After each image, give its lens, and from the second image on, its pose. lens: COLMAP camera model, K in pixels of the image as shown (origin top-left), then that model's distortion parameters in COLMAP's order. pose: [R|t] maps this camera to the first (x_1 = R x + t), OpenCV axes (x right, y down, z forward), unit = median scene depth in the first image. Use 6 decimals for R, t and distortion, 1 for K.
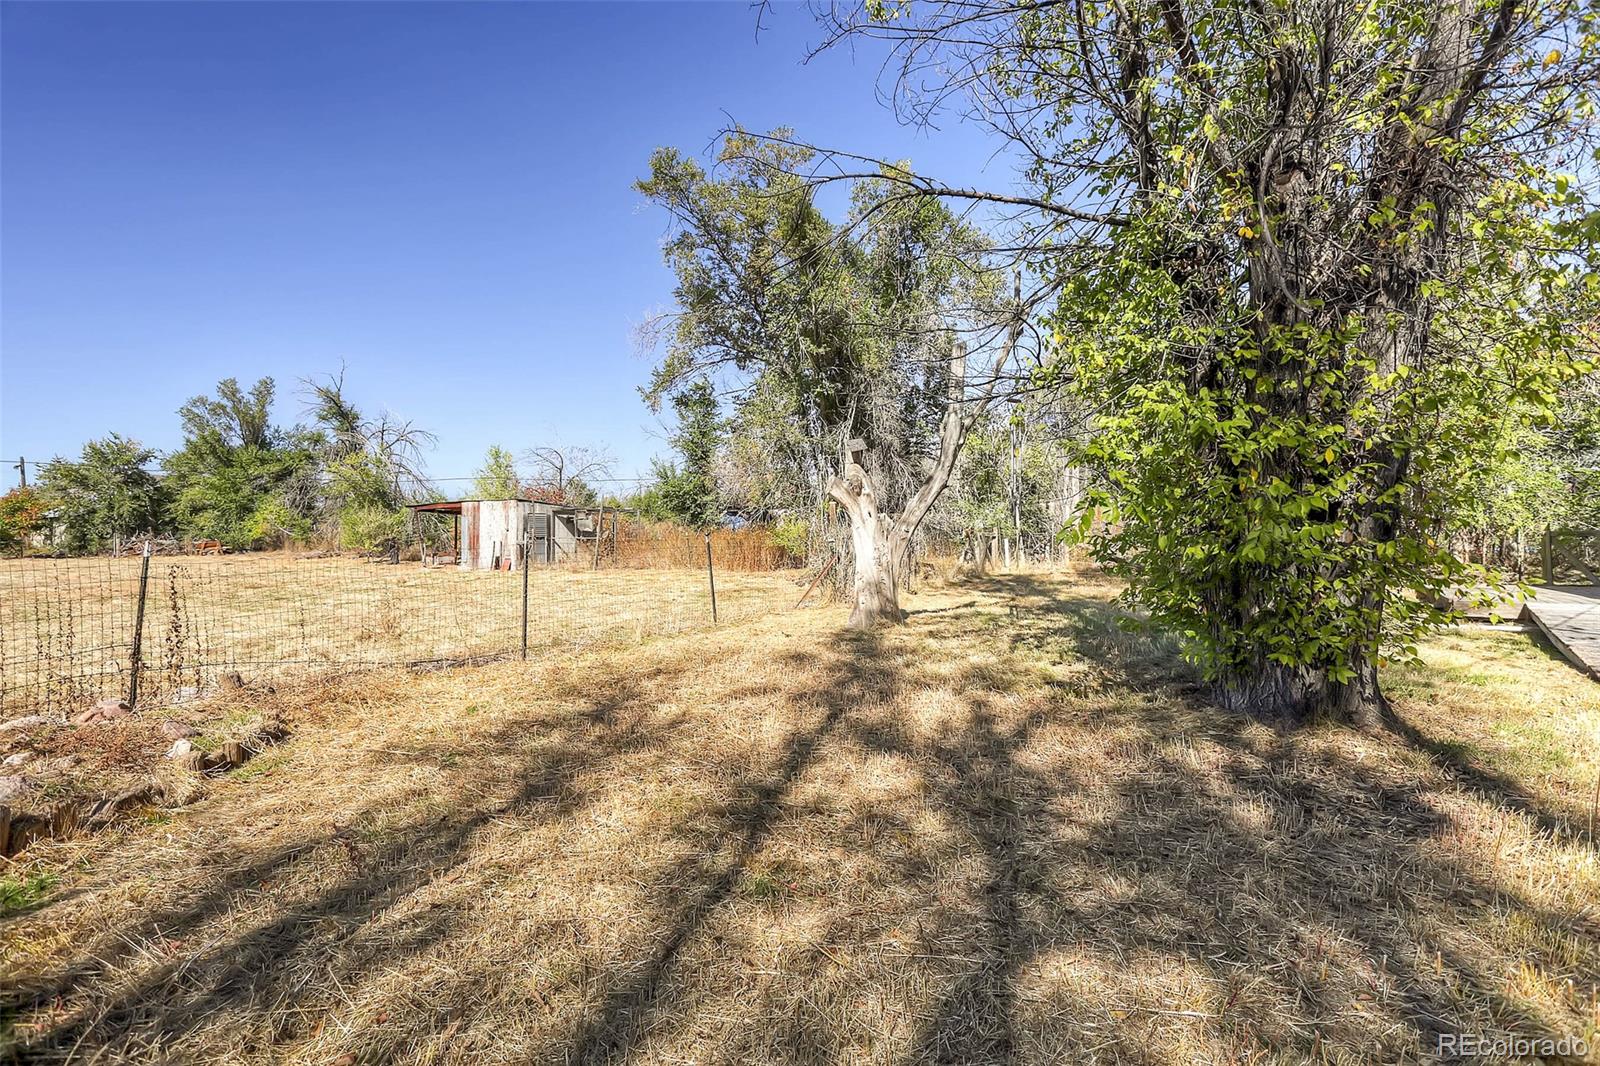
lens RADIAL K [[778.2, 0, 801.6], [0, 778.2, 538.6], [0, 0, 1]] dist [-0.001128, 0.000391]
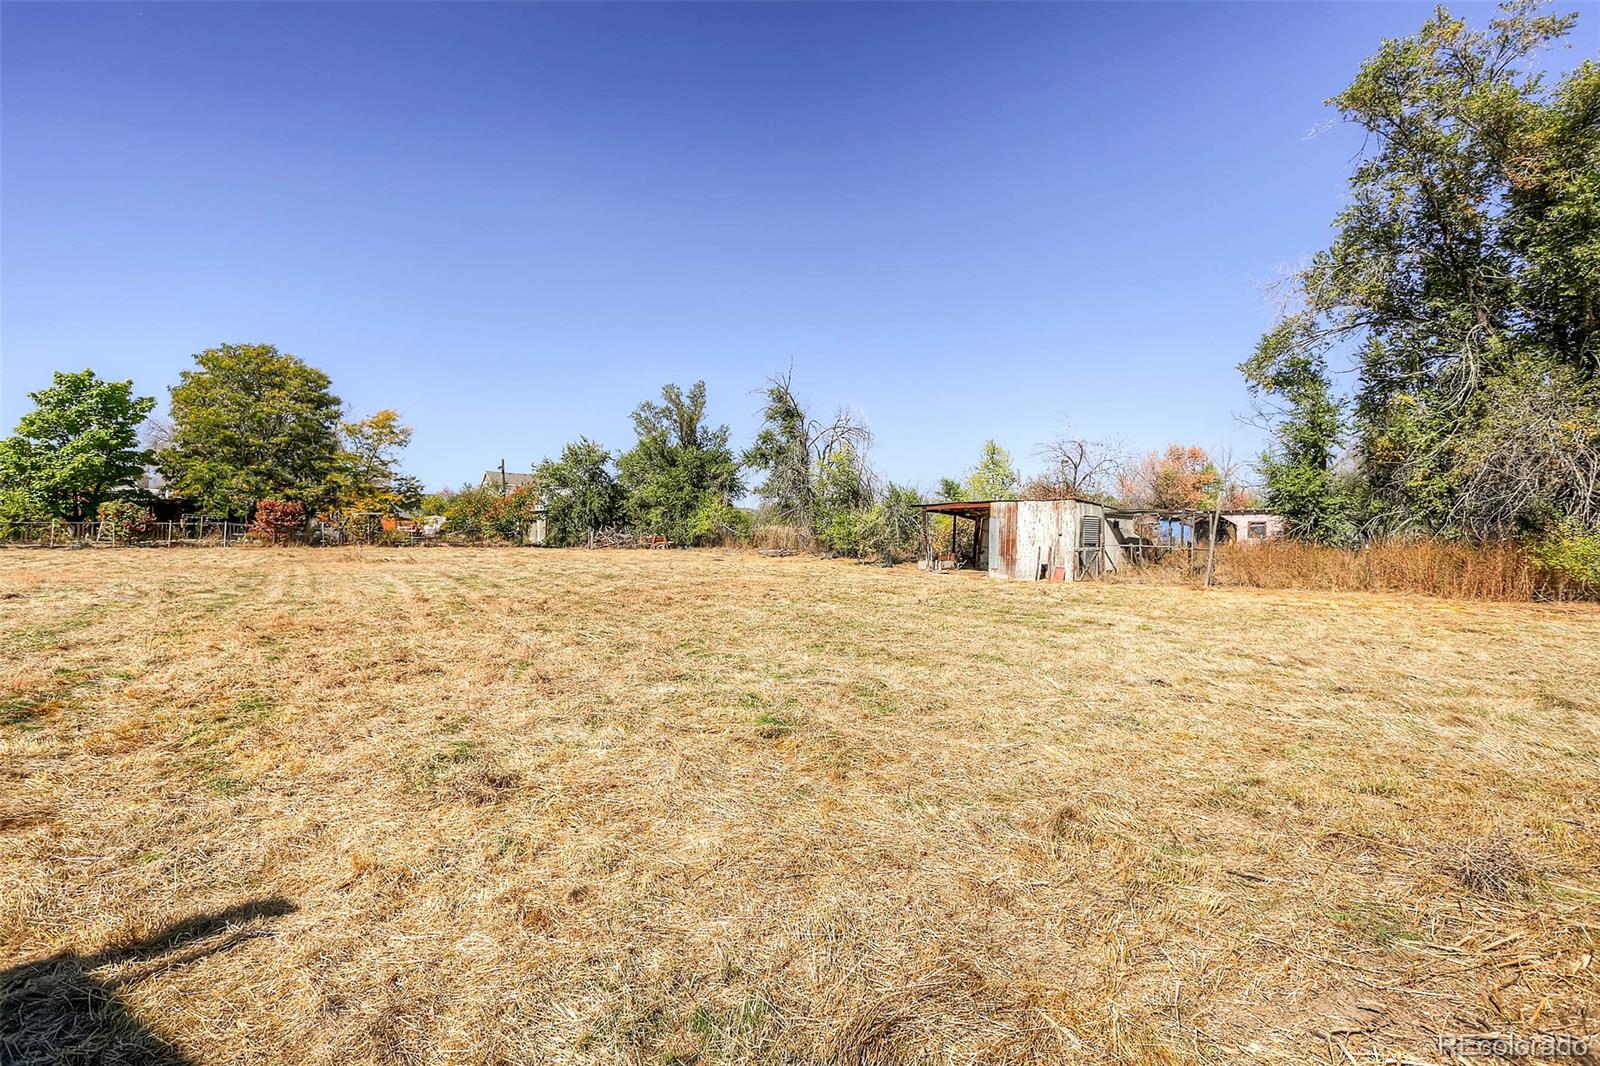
lens RADIAL K [[778.2, 0, 801.9], [0, 778.2, 532.5], [0, 0, 1]] dist [-0.001128, 0.000391]
pose [[0.947538, 0.022897, -0.318821, -0.241818], [-0.025850, 0.999653, -0.005034, -0.001098], [0.318595, 0.013011, 0.947802, 0.051527]]
